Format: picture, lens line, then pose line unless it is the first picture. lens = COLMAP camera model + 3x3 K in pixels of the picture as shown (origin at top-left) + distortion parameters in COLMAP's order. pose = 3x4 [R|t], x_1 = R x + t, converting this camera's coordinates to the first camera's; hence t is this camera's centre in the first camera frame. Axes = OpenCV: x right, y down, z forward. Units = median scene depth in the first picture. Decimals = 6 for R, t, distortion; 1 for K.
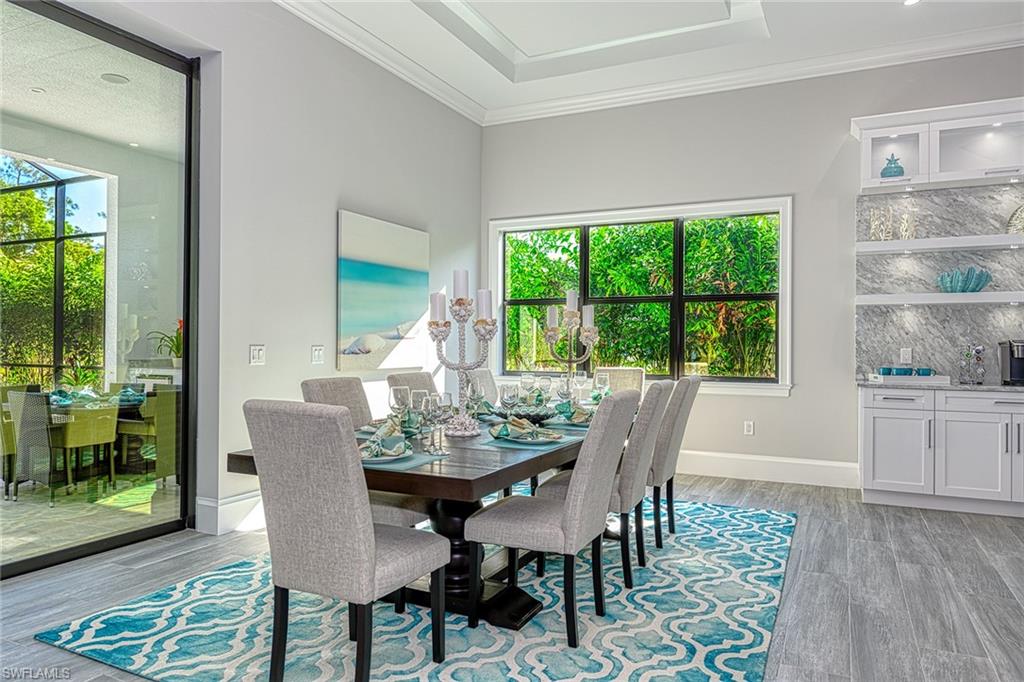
lens RADIAL K [[693.7, 0, 513.1], [0, 693.7, 341.1], [0, 0, 1]] dist [0.024381, -0.006843]
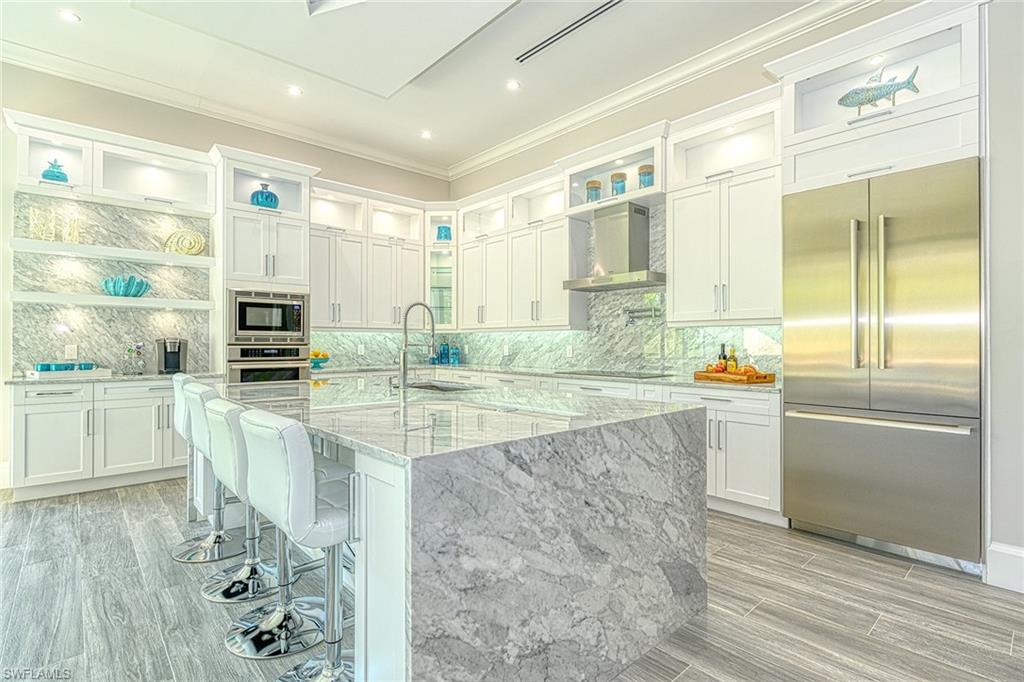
lens RADIAL K [[499.2, 0, 520.2], [0, 499.2, 340.7], [0, 0, 1]] dist [-0.002921, -0.001663]
pose [[0.382844, 0.000160, 0.923813, 0.126140], [-0.002824, 0.999996, 0.000997, 0.000995], [-0.923809, -0.002991, 0.382842, 0.073950]]
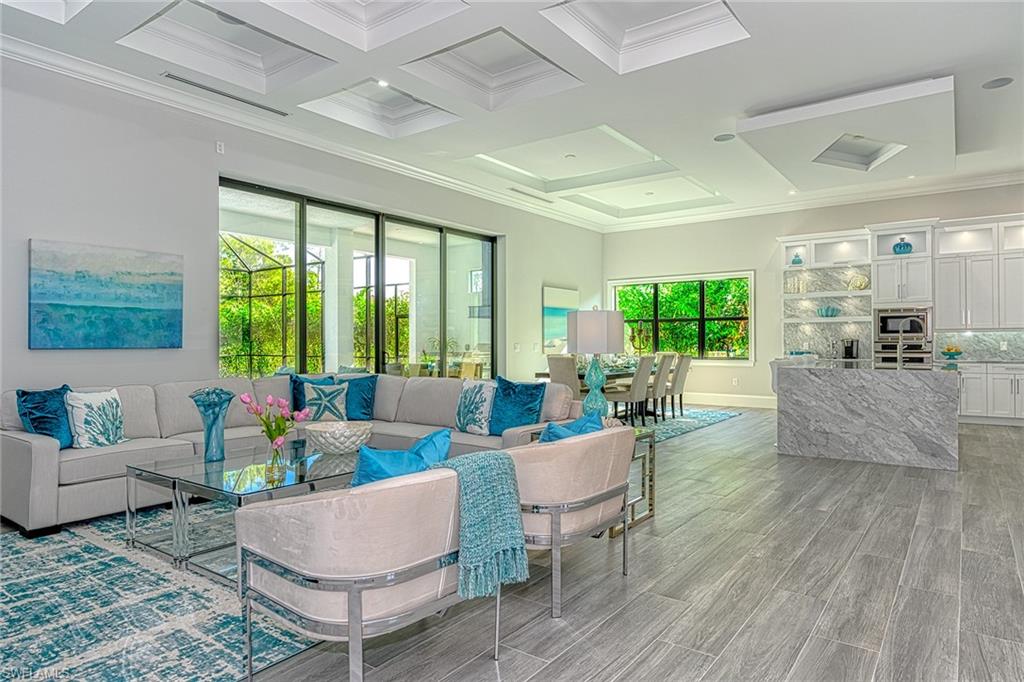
lens RADIAL K [[609.7, 0, 509.1], [0, 609.7, 342.6], [0, 0, 1]] dist [-0.008224, -0.002886]
pose [[0.981202, -0.009892, -0.192731, 0.032281], [0.010095, 0.999949, 0.000068, 0.000335], [0.192720, -0.002013, 0.981252, -1.039352]]
